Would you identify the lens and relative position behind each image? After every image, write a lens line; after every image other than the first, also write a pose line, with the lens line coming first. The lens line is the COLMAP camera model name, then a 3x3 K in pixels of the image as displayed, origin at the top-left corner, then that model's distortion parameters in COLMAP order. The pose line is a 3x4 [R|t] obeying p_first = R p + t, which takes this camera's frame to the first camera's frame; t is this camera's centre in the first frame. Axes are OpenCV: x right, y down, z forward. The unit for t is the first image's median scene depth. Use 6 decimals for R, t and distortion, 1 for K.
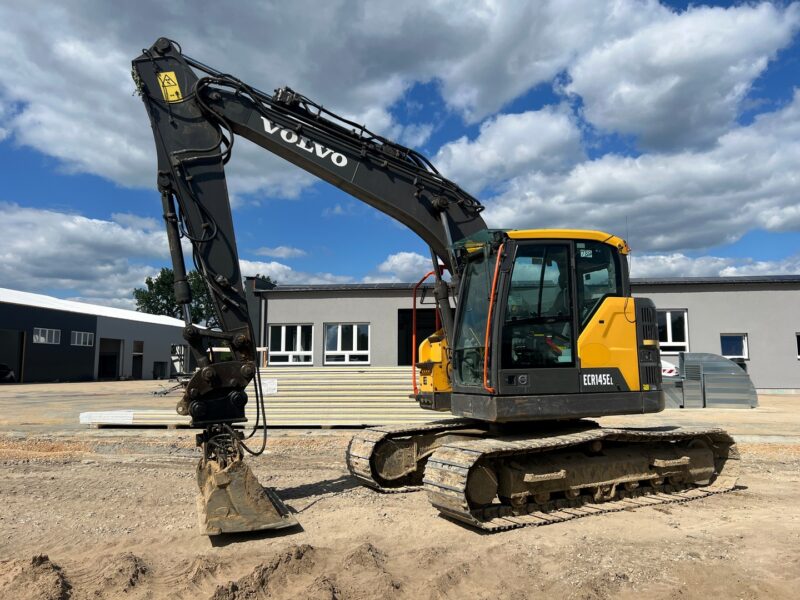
lens RADIAL K [[585.6, 0, 401.4], [0, 585.6, 313.8], [0, 0, 1]] dist [0.021921, -0.000610]
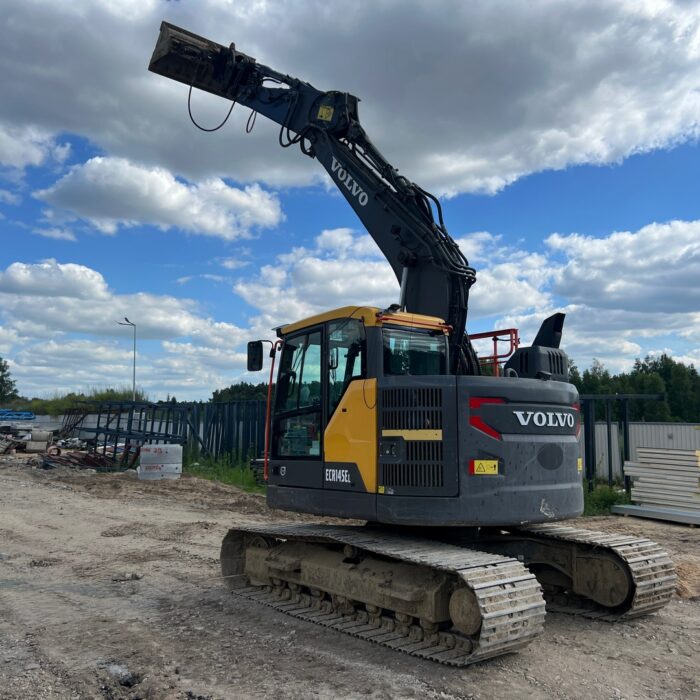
lens RADIAL K [[709.2, 0, 361.9], [0, 709.2, 362.7], [0, 0, 1]] dist [0.087205, -0.121338]
pose [[0.336940, -0.087223, -0.937477, 1.334848], [0.086027, 0.994387, -0.061599, 0.010990], [0.937588, -0.059894, 0.342552, 0.656048]]
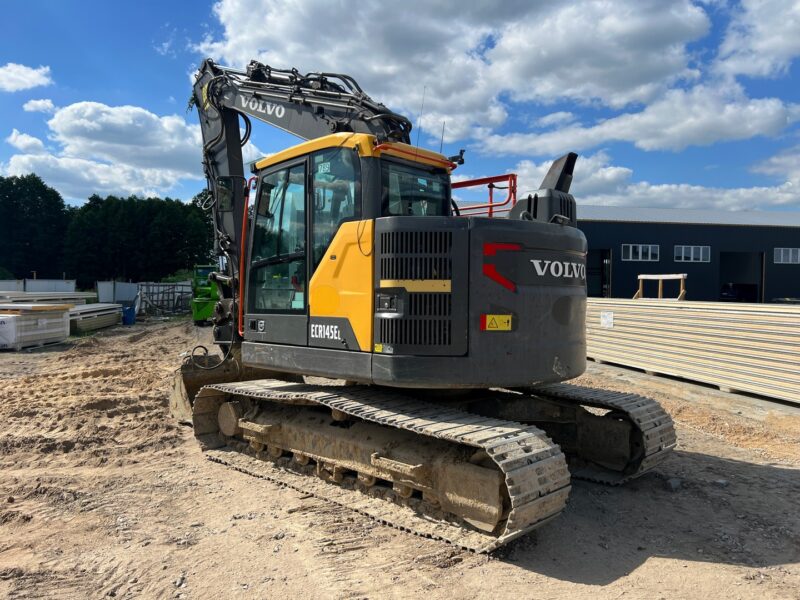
lens RADIAL K [[597.1, 0, 402.2], [0, 597.1, 308.7], [0, 0, 1]] dist [0.089524, -0.115872]
pose [[0.453204, 0.037411, -0.890621, 1.059437], [0.072459, 0.994267, 0.078637, 0.025548], [0.888457, -0.100172, 0.447895, 0.716132]]
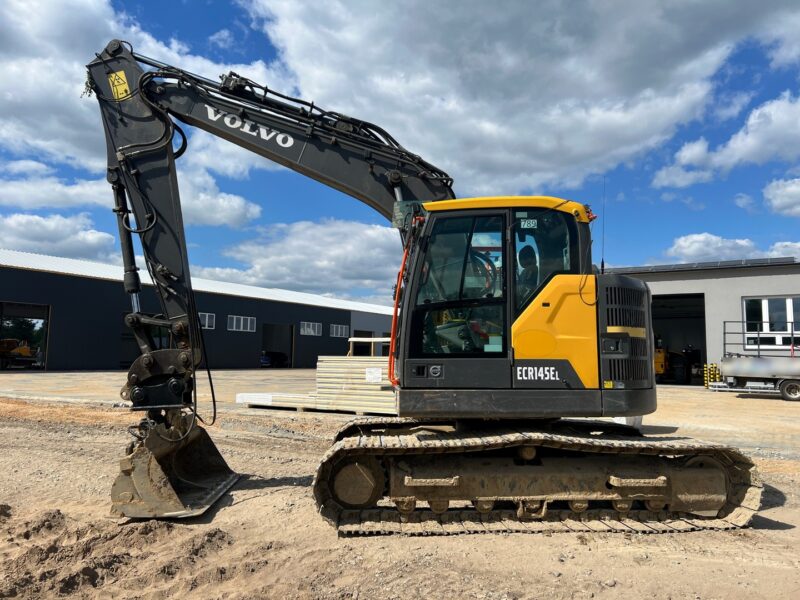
lens RADIAL K [[597.1, 0, 402.2], [0, 597.1, 308.7], [0, 0, 1]] dist [0.089524, -0.115872]
pose [[0.953515, -0.013090, -0.301062, 0.398065], [0.014355, 0.999895, 0.001989, 0.014846], [0.301004, -0.006218, 0.953603, 0.120643]]
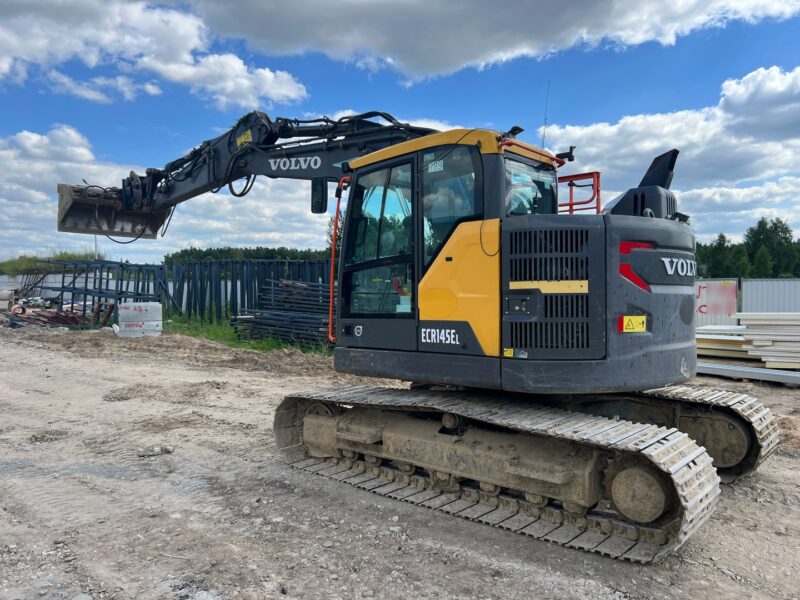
lens RADIAL K [[597.1, 0, 402.2], [0, 597.1, 308.7], [0, 0, 1]] dist [0.089524, -0.115872]
pose [[0.494937, 0.027346, -0.868498, 0.949569], [0.084821, 0.993211, 0.079610, 0.011541], [0.864779, -0.113069, 0.489258, 0.569882]]
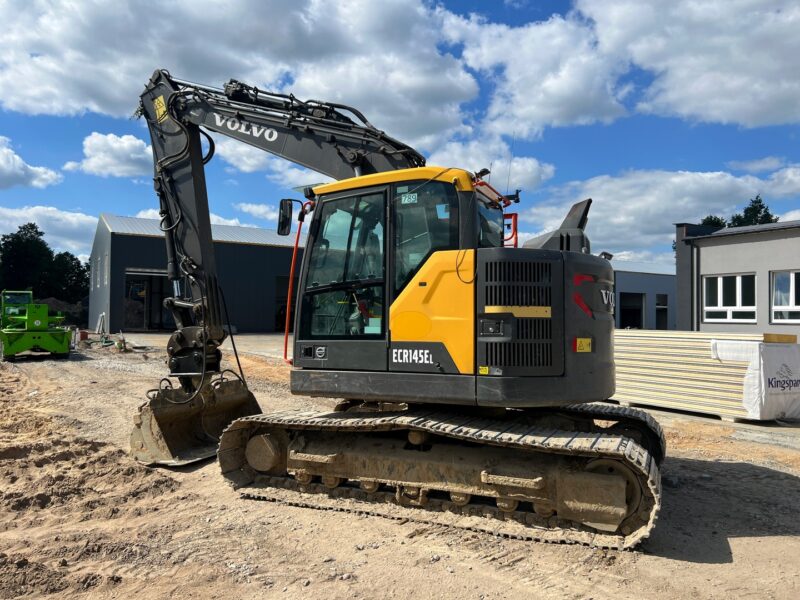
lens RADIAL K [[597.1, 0, 402.2], [0, 597.1, 308.7], [0, 0, 1]] dist [0.089524, -0.115872]
pose [[0.713556, -0.003808, -0.700588, 0.871332], [0.051971, 0.997518, 0.047511, 0.007535], [0.698668, -0.070312, 0.711982, 0.402374]]
